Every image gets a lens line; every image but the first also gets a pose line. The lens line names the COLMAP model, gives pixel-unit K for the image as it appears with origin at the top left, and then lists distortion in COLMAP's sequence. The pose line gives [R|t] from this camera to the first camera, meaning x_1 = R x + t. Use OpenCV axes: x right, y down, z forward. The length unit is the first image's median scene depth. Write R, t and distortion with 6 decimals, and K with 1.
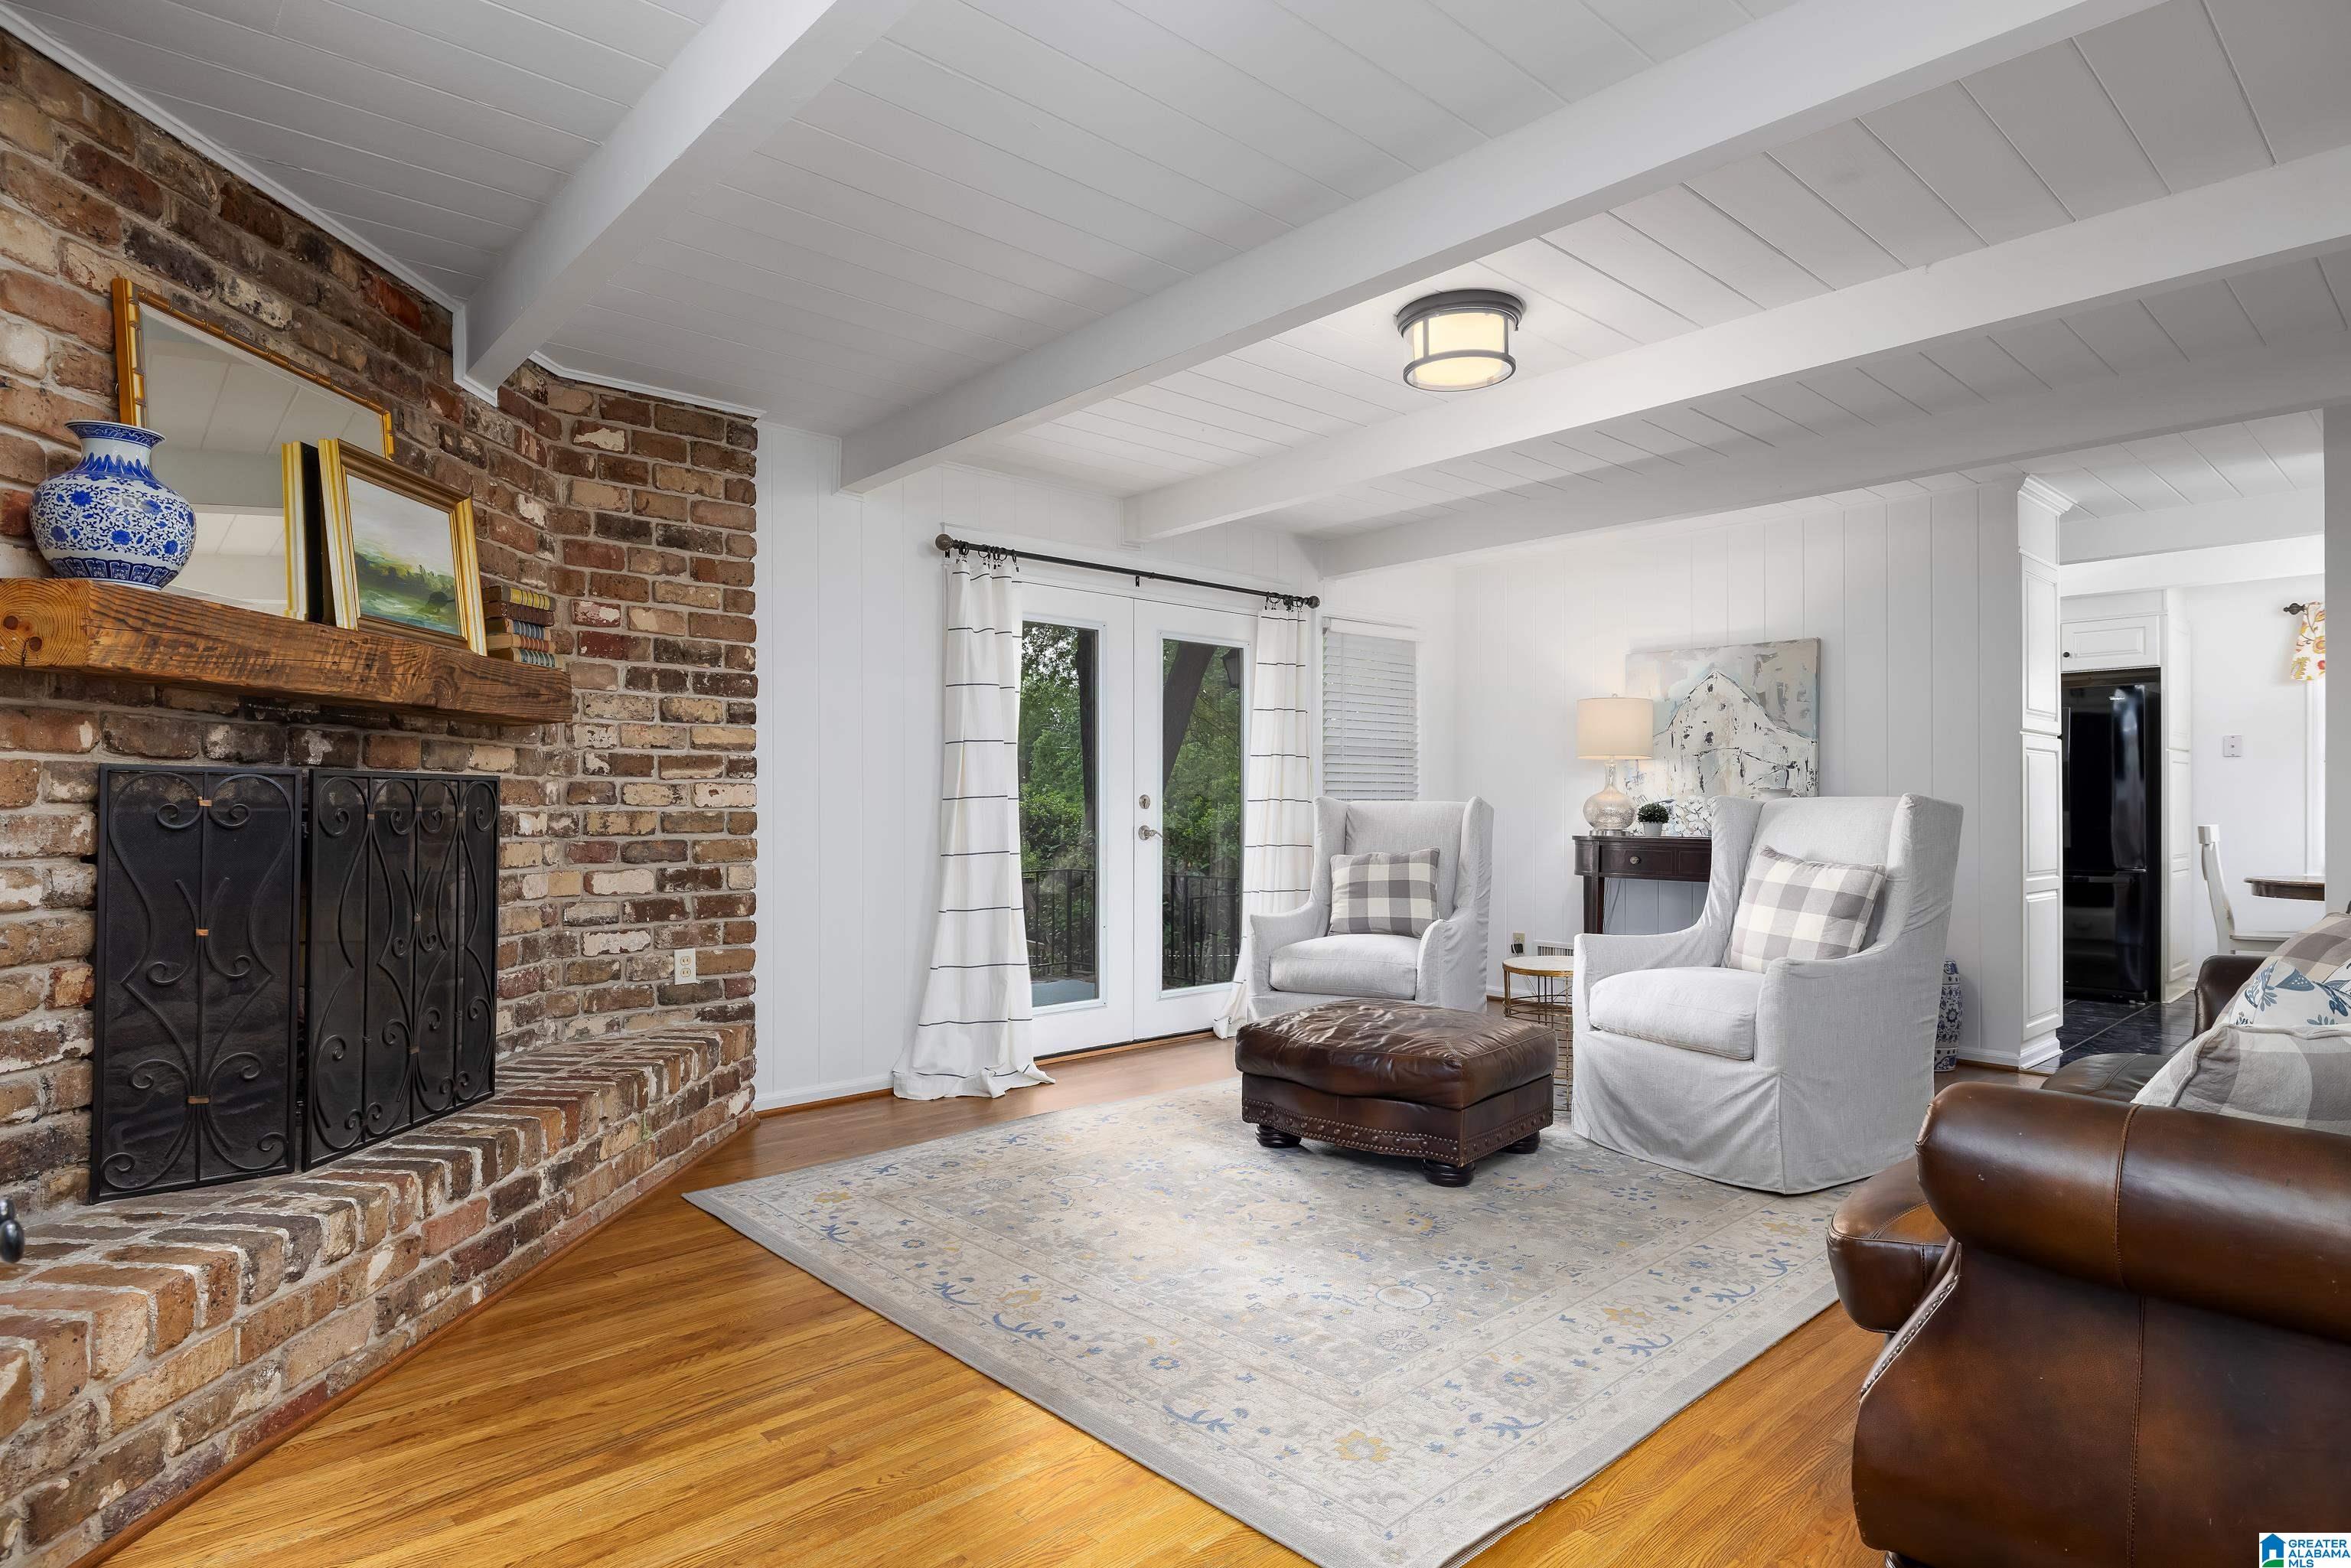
lens RADIAL K [[1255.5, 0, 1175.5], [0, 1255.5, 784.0], [0, 0, 1]] dist [-0.001474, -0.000497]
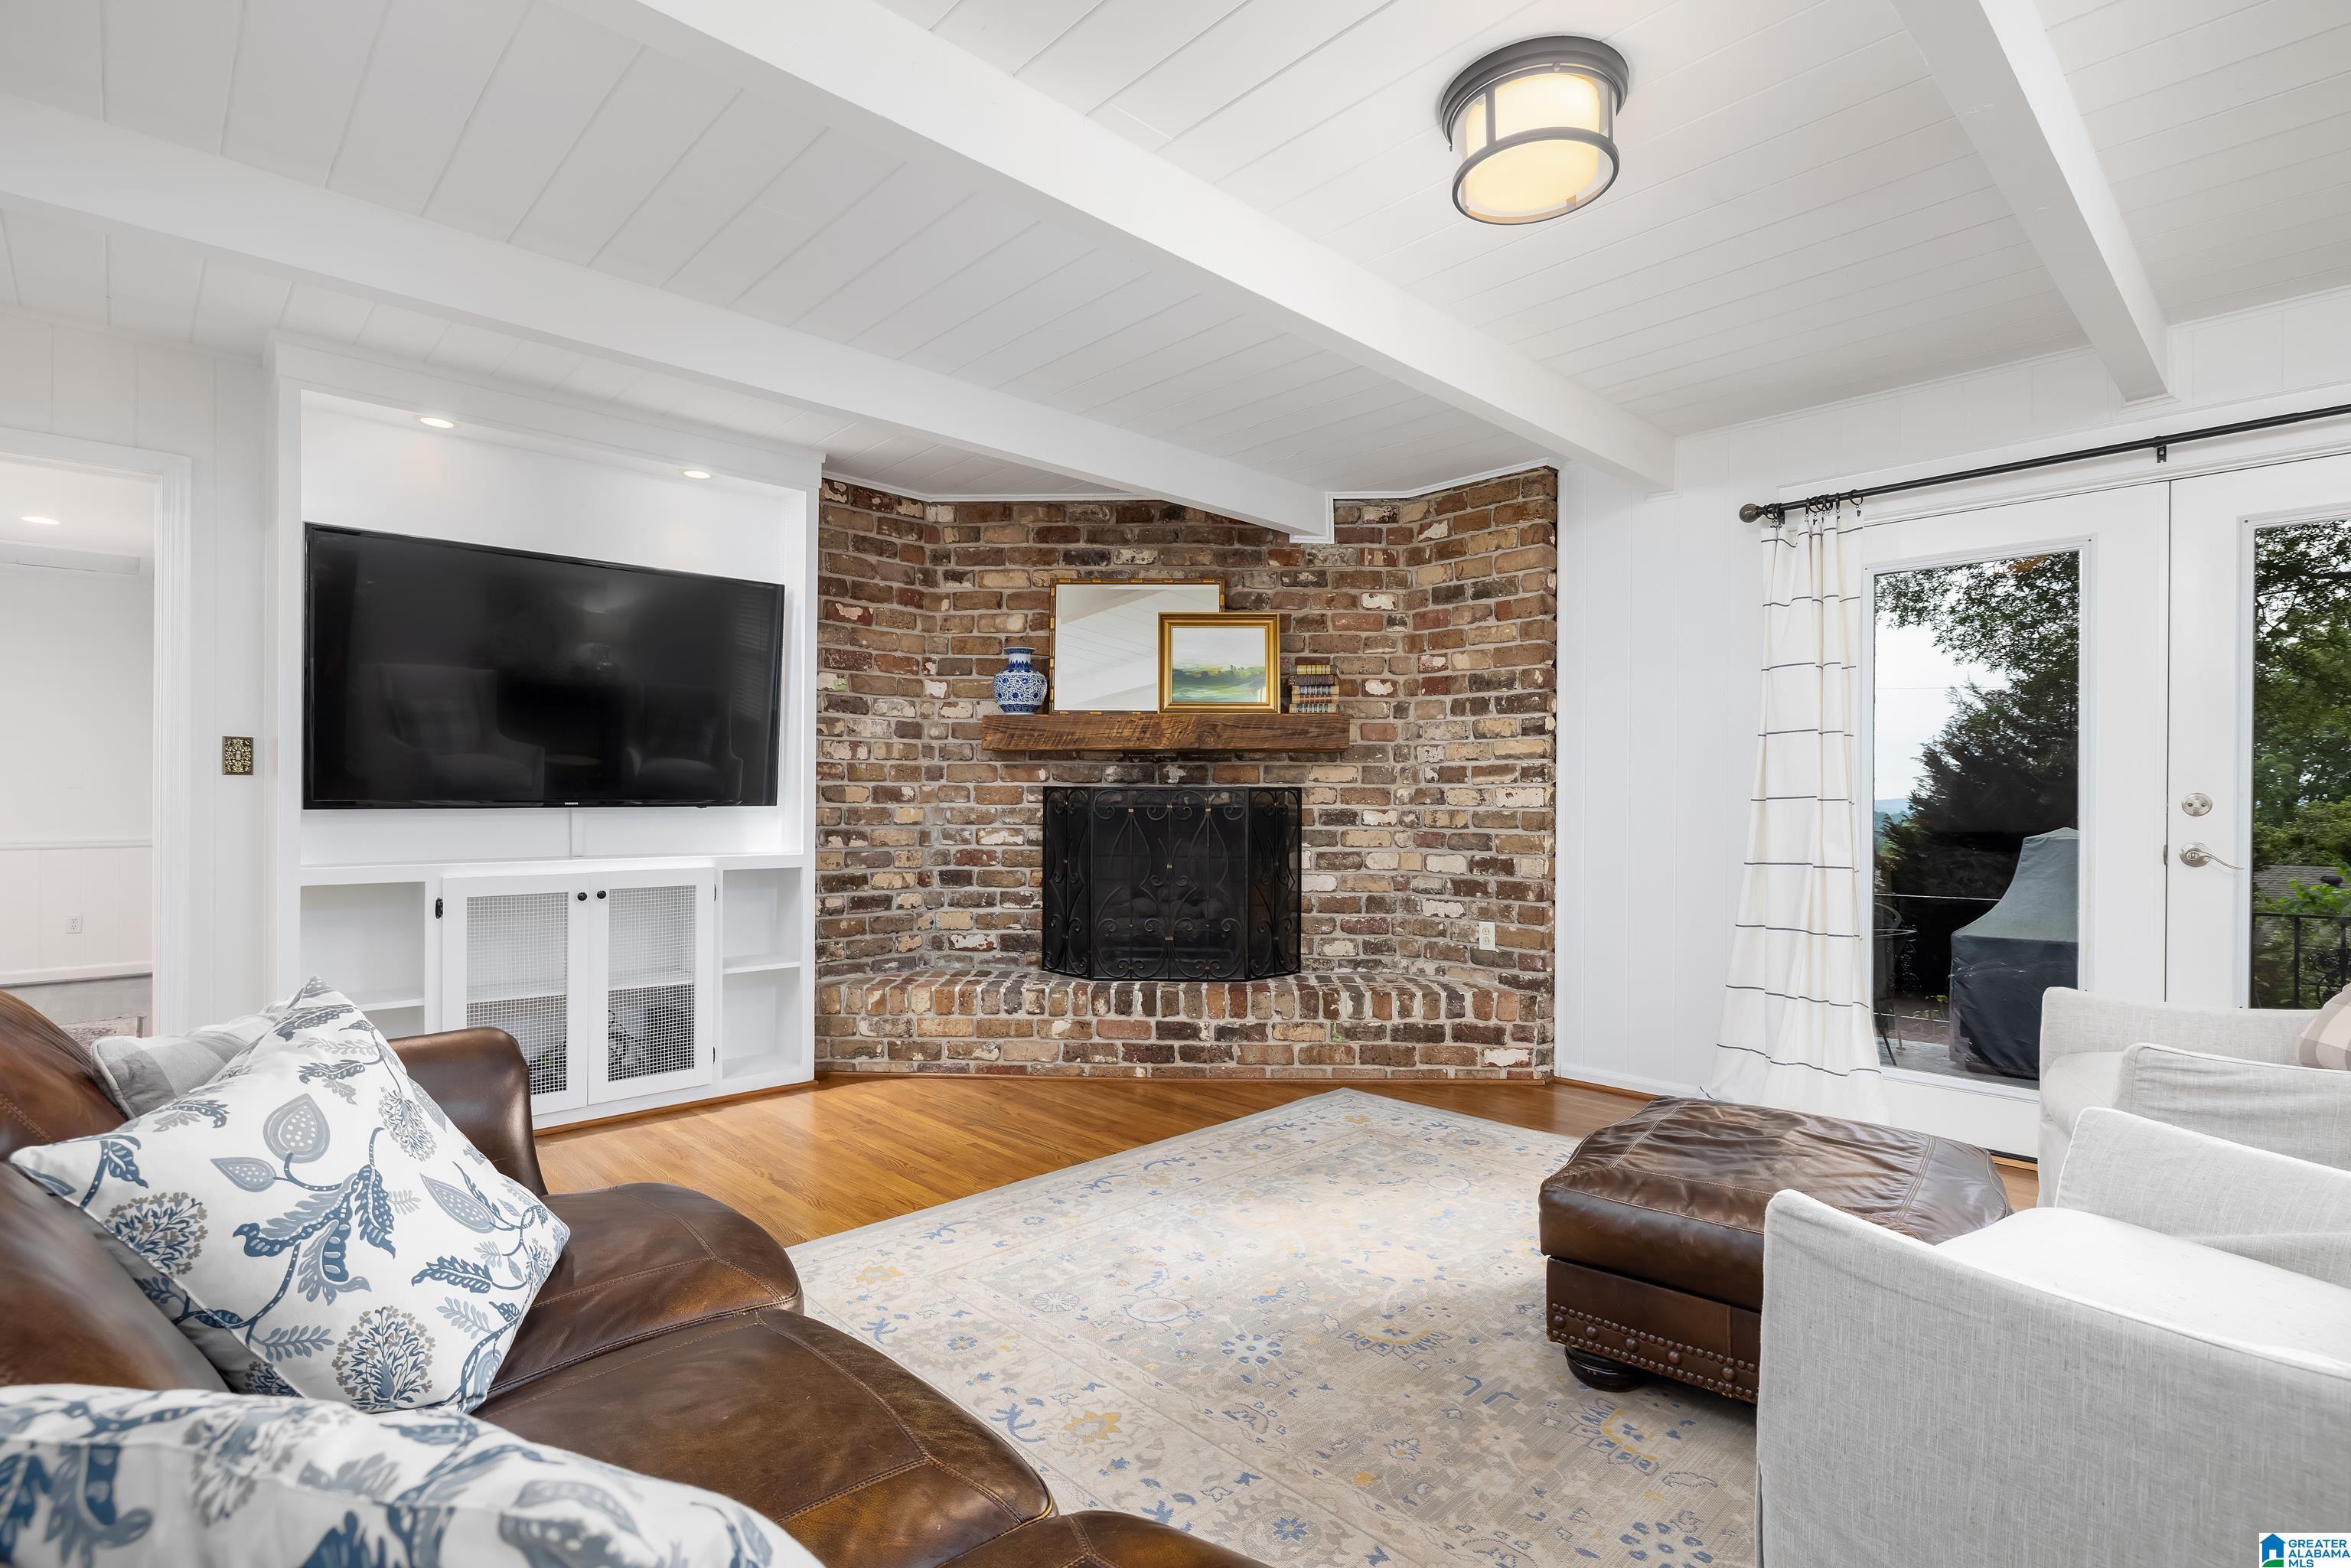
lens RADIAL K [[1126.1, 0, 1168.6], [0, 1126.1, 791.1], [0, 0, 1]] dist [-0.000600, -0.000190]
pose [[0.017379, -0.007446, -0.999821, 0.745263], [0.013154, 0.999887, -0.007218, 0.006829], [0.999762, -0.013026, 0.017475, 0.698903]]
